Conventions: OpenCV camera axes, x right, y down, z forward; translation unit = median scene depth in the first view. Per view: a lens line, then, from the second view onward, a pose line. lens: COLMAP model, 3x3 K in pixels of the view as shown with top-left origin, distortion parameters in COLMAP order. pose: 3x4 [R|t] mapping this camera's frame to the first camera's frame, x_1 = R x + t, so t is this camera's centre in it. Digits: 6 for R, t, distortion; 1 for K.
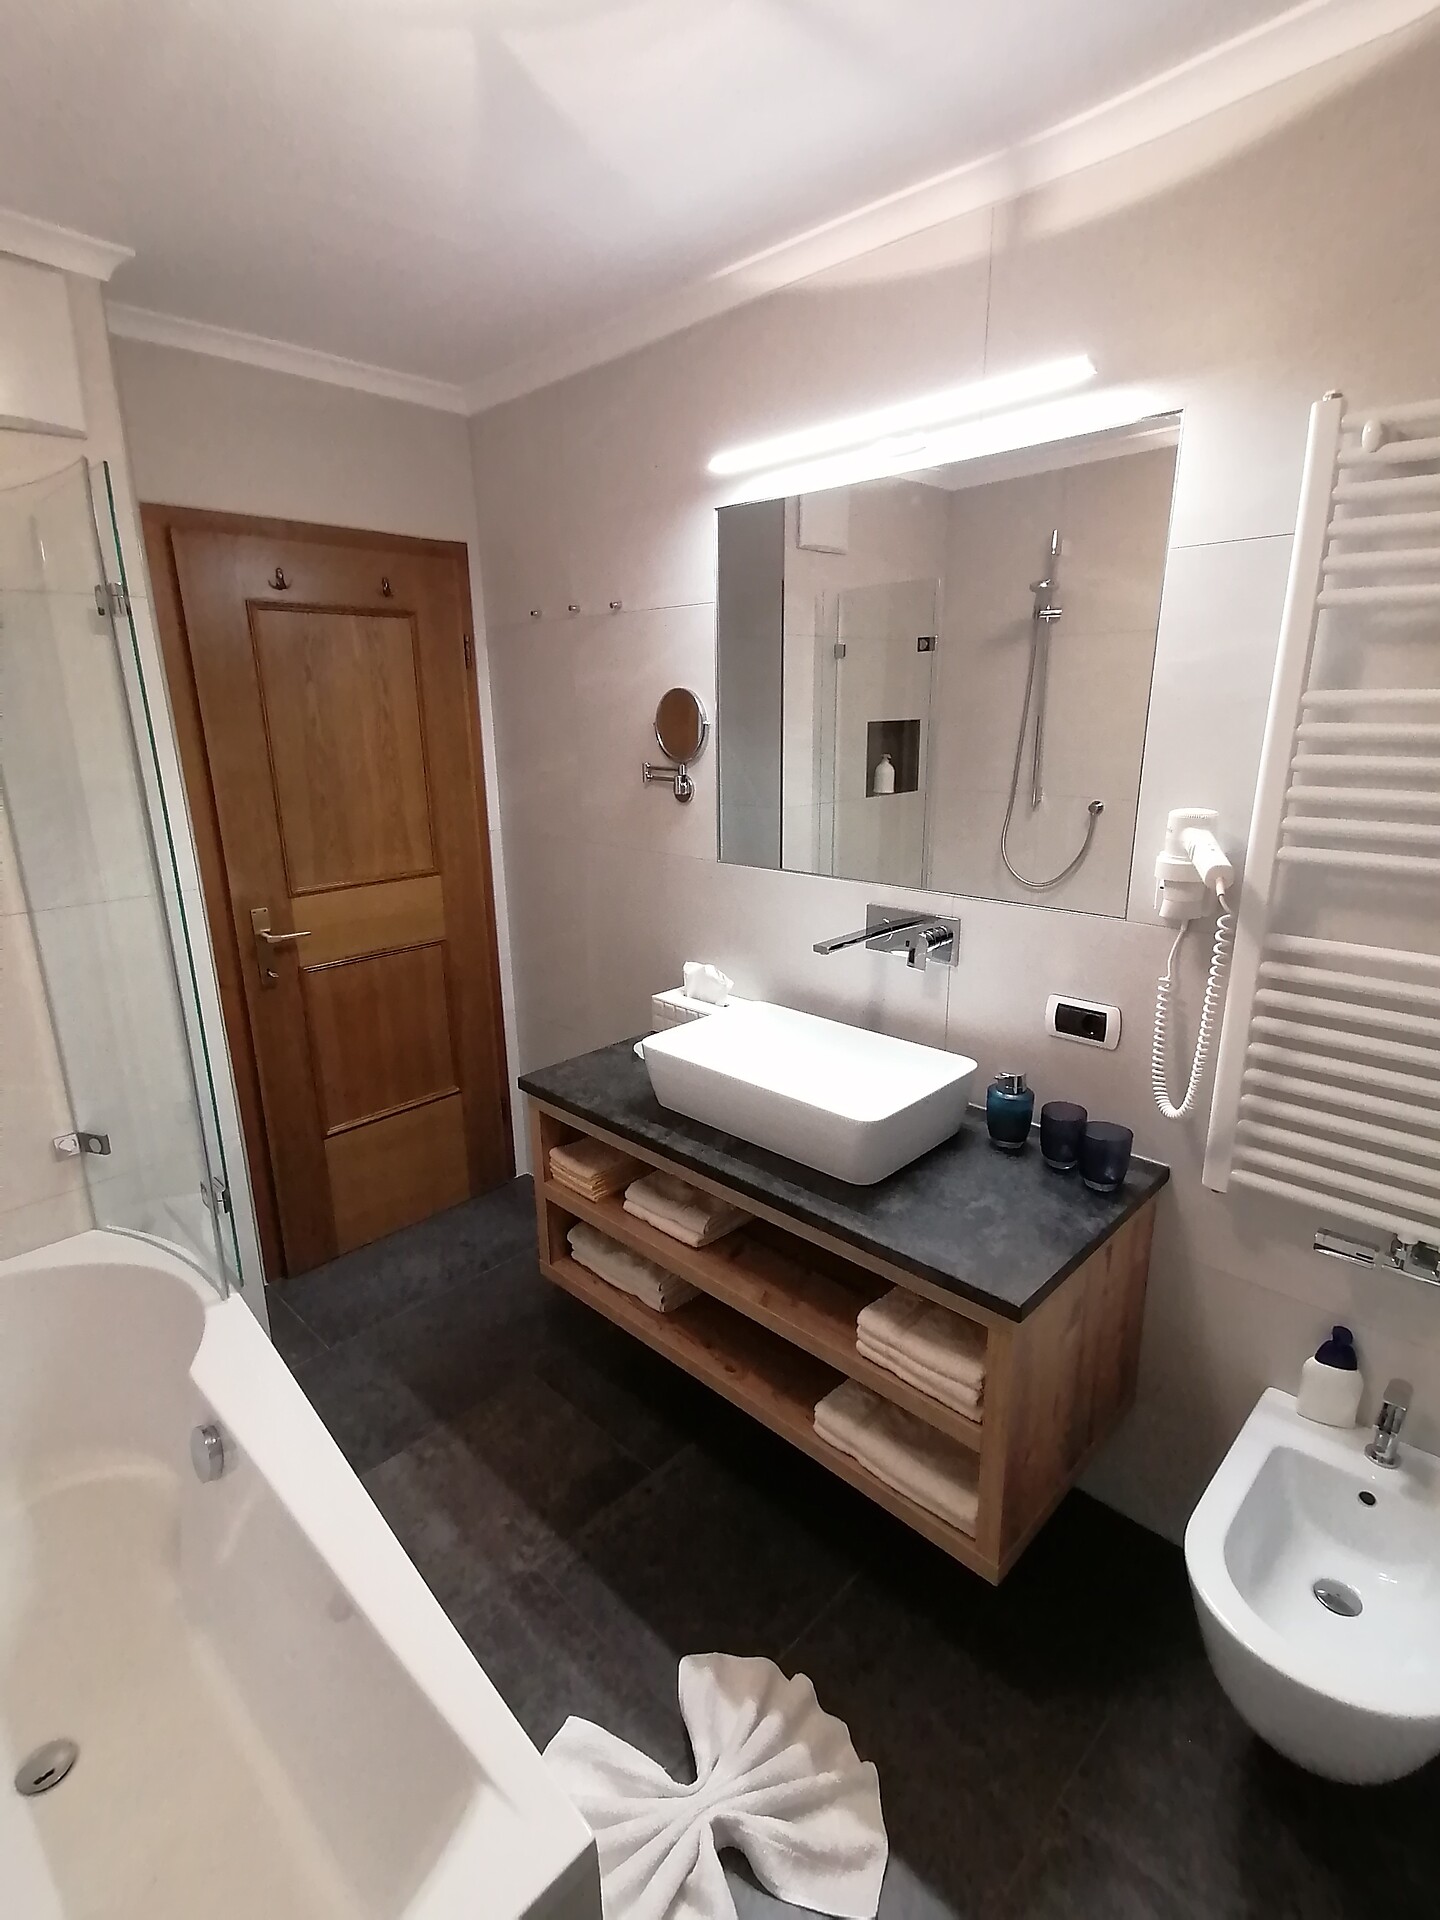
lens RADIAL K [[933.3, 0, 730.0], [0, 933.3, 956.4], [0, 0, 1]] dist [0.003553, -0.000286]
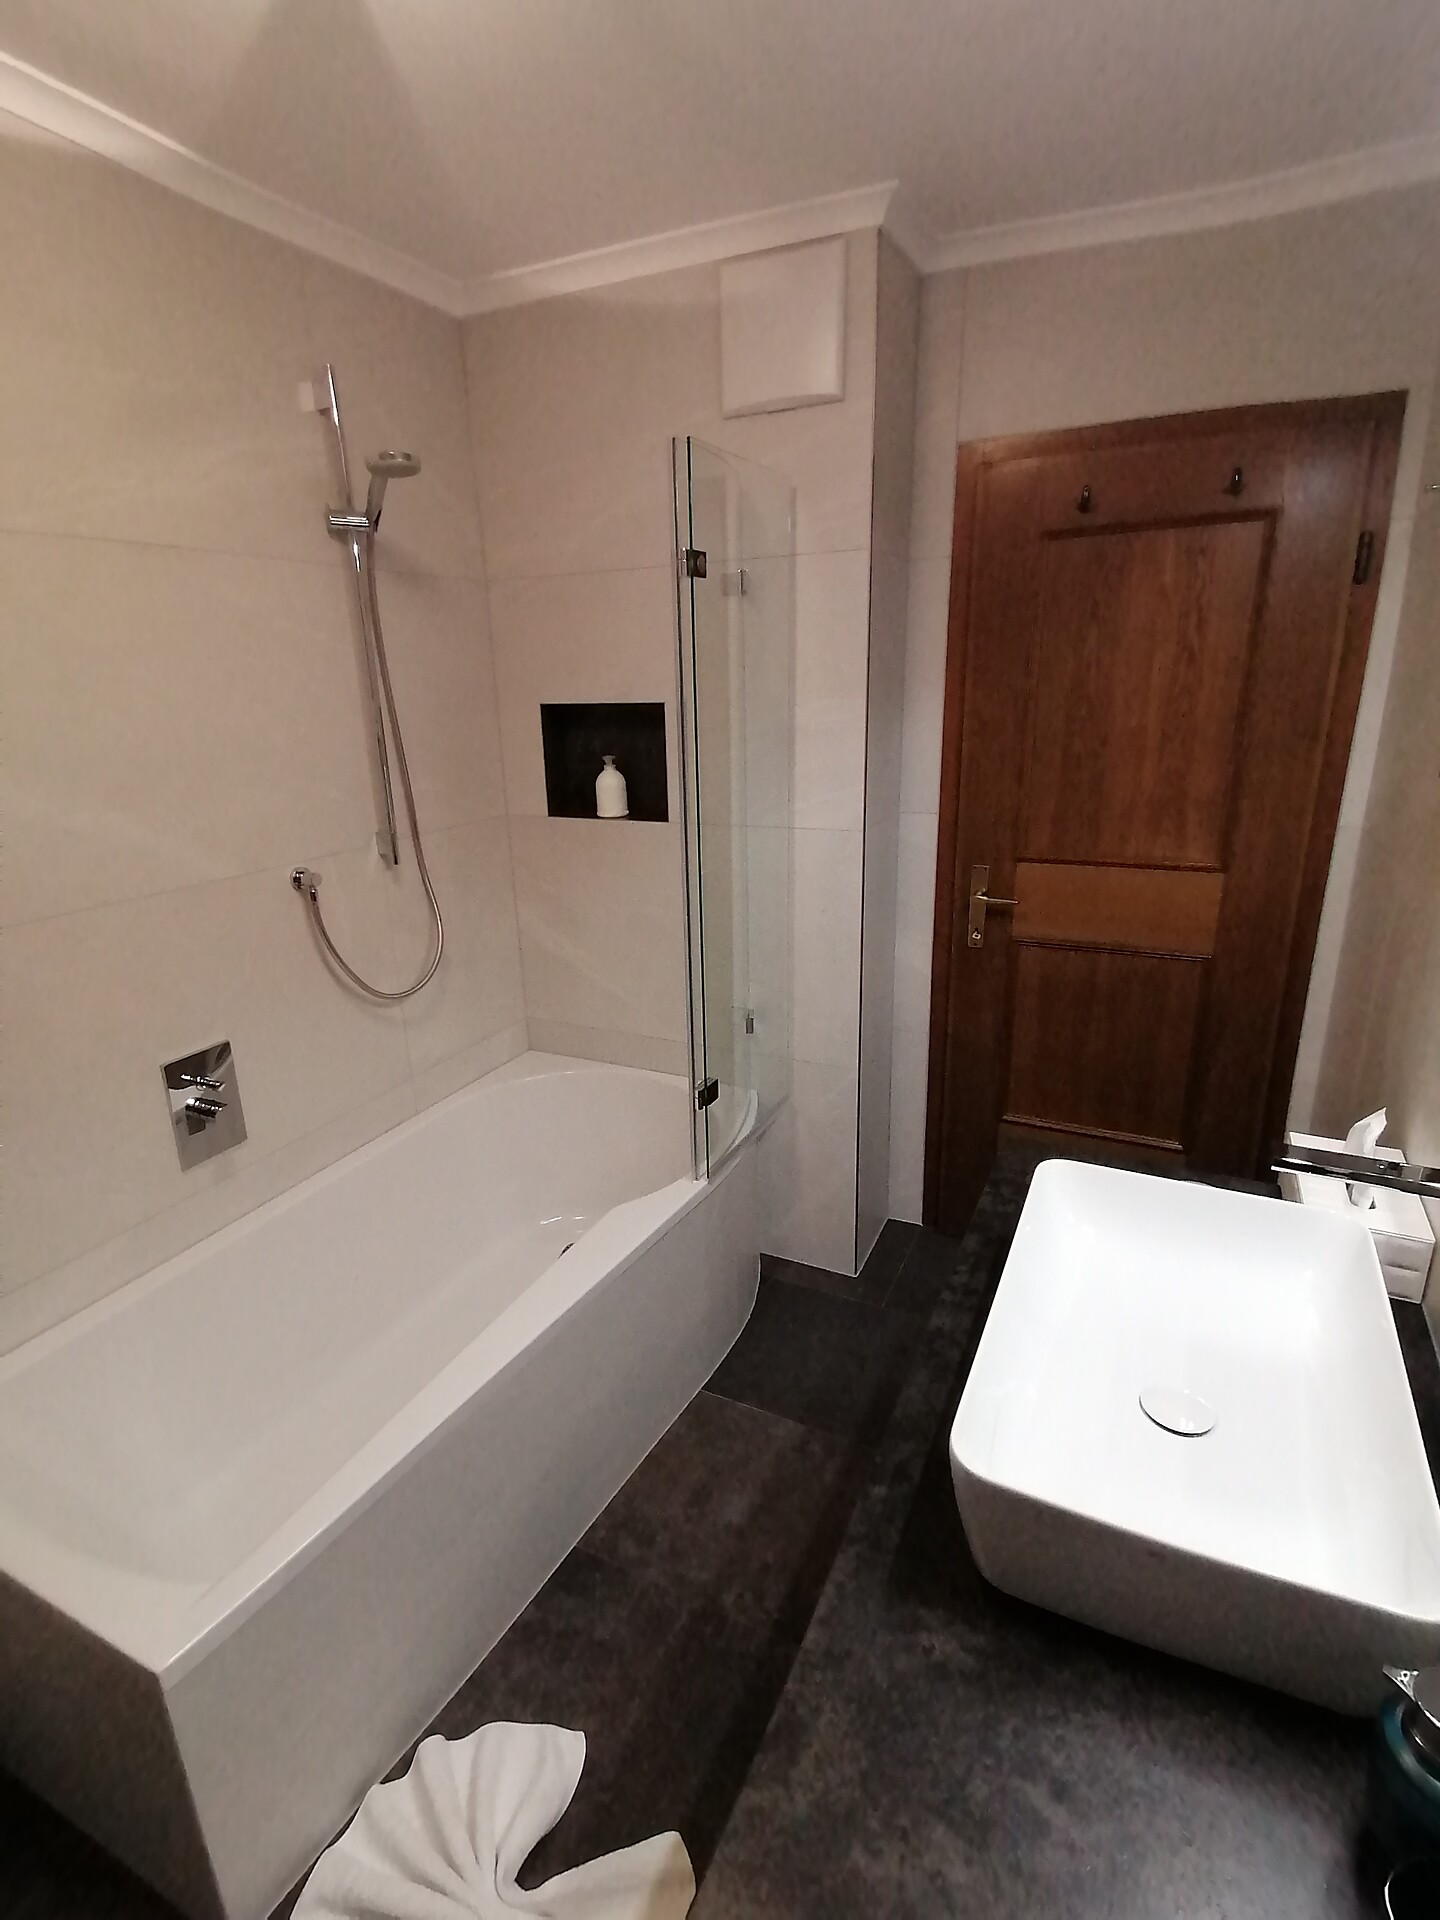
lens RADIAL K [[933.3, 0, 726.9], [0, 933.3, 969.2], [0, 0, 1]] dist [0.003553, -0.000286]
pose [[0.289432, 0.291056, -0.911875, 0.308450], [-0.227678, 0.946242, 0.229760, -0.106033], [0.929727, 0.141114, 0.340140, 0.424011]]
